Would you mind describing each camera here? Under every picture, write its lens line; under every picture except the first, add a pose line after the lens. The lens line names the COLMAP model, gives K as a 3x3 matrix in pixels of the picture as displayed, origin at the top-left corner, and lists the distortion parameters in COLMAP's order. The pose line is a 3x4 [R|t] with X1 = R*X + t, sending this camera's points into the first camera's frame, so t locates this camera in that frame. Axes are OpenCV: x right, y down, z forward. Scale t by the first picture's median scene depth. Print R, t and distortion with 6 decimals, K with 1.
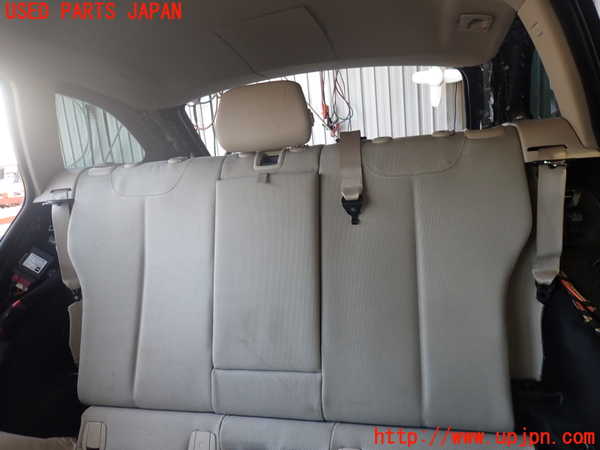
lens RADIAL K [[429.7, 0, 300.0], [0, 429.7, 225.0], [0, 0, 1]] dist [-0.020472, -0.001358]
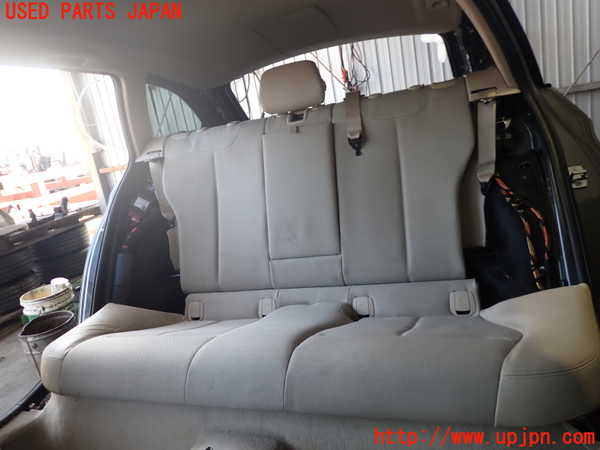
lens RADIAL K [[447.1, 0, 300.0], [0, 447.1, 225.0], [0, 0, 1]] dist [0.001041, -0.000621]
pose [[0.994023, -0.066401, -0.086654, 0.044530], [0.071512, 0.995794, 0.057279, 0.128042], [0.082486, -0.063134, 0.994590, -0.531395]]
